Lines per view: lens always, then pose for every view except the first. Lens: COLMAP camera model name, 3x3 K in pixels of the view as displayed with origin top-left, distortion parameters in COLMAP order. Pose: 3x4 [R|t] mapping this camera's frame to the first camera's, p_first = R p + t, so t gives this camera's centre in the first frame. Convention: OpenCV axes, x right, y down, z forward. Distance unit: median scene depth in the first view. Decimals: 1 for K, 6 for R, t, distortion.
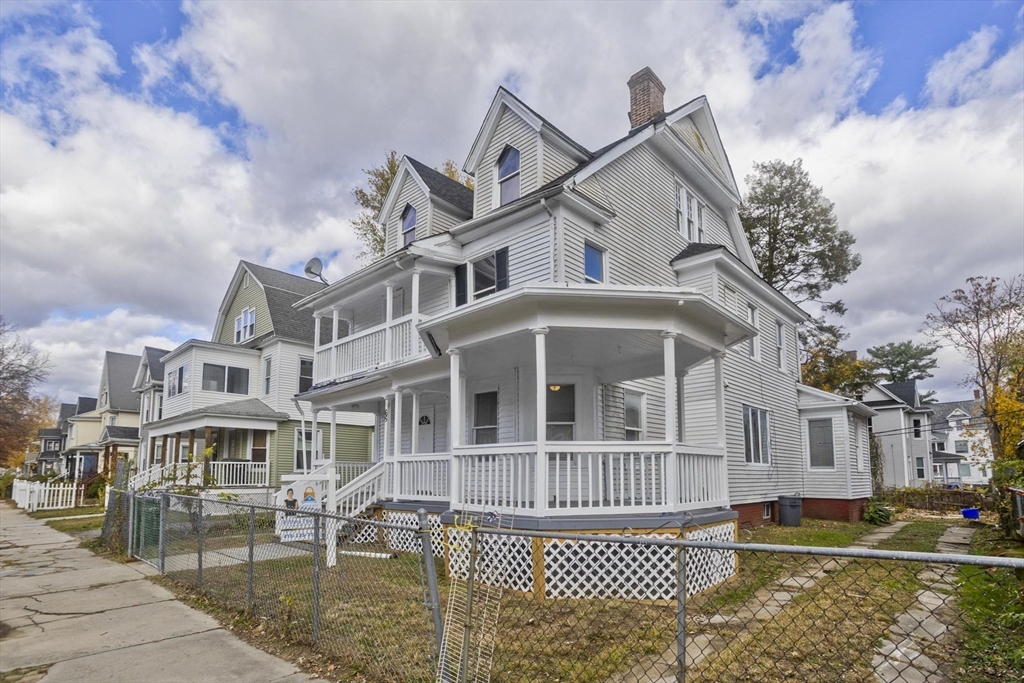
lens RADIAL K [[497.5, 0, 512.0], [0, 497.5, 341.5], [0, 0, 1]] dist [-0.010096, 0.000794]
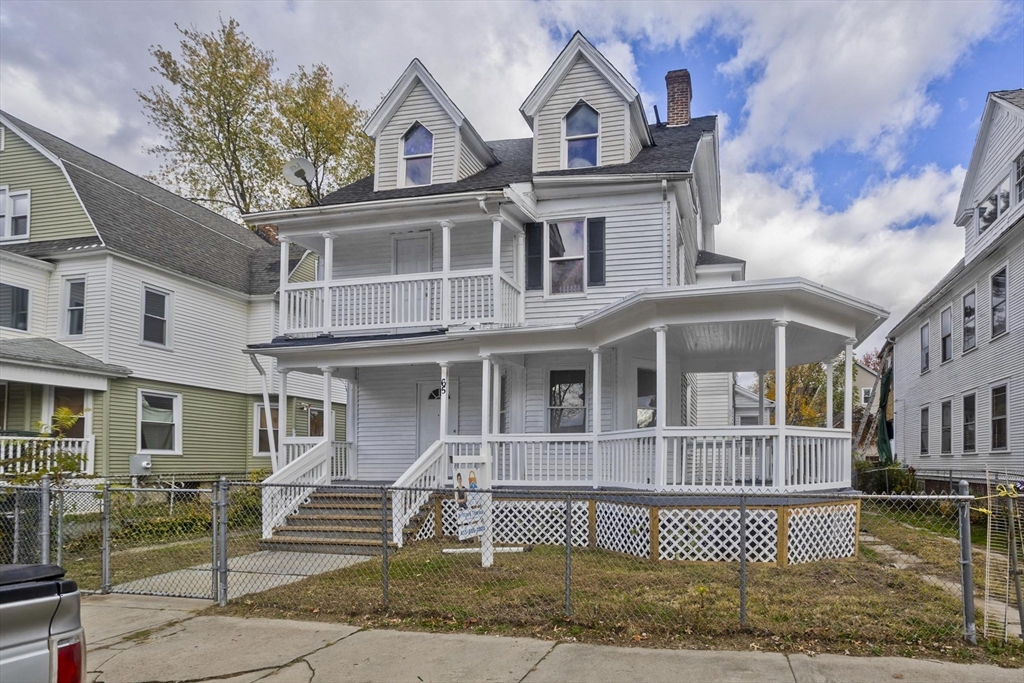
lens RADIAL K [[543.5, 0, 512.2], [0, 543.5, 360.9], [0, 0, 1]] dist [-0.019339, 0.000152]
pose [[0.846679, 0.101006, 0.522429, -0.661158], [-0.140348, 0.989442, 0.036158, 0.062938], [-0.513261, -0.103936, 0.851916, 0.197079]]
